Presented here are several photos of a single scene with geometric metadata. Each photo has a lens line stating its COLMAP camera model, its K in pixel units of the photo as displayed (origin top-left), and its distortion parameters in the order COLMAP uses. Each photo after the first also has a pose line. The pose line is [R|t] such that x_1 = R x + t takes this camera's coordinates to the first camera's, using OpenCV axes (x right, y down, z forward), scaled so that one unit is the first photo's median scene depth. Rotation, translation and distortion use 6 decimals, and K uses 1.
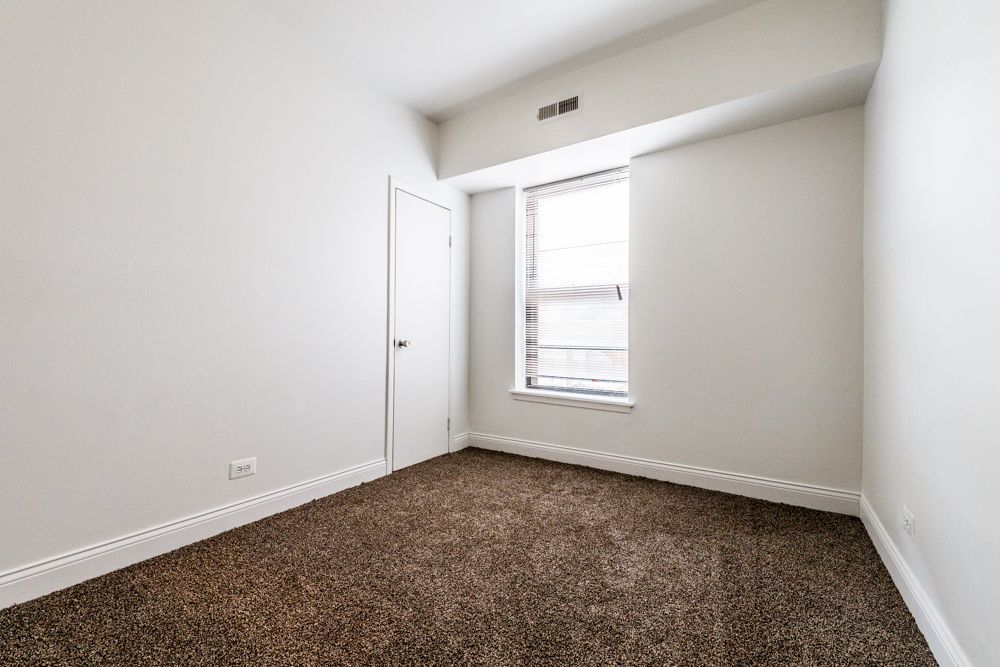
lens RADIAL K [[409.8, 0, 493.6], [0, 409.8, 340.6], [0, 0, 1]] dist [0.017161, -0.000600]
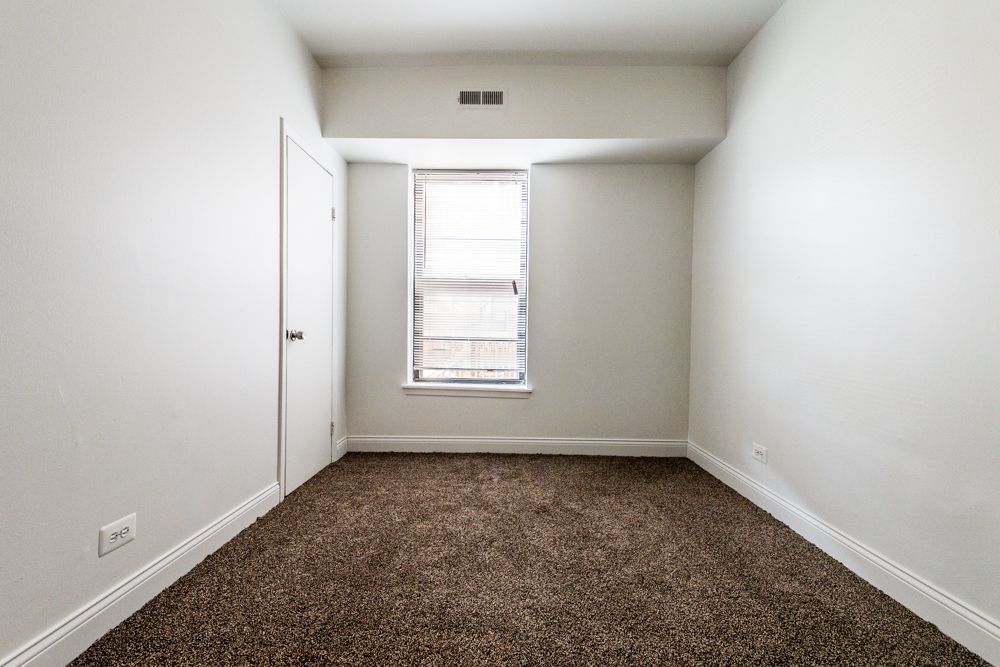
lens RADIAL K [[409.8, 0, 493.6], [0, 409.8, 340.6], [0, 0, 1]] dist [0.017161, -0.000600]
pose [[0.851730, -0.007429, 0.523928, -0.315874], [-0.004918, 0.999742, 0.022172, -0.001298], [-0.523958, -0.021461, 0.851474, 0.117583]]
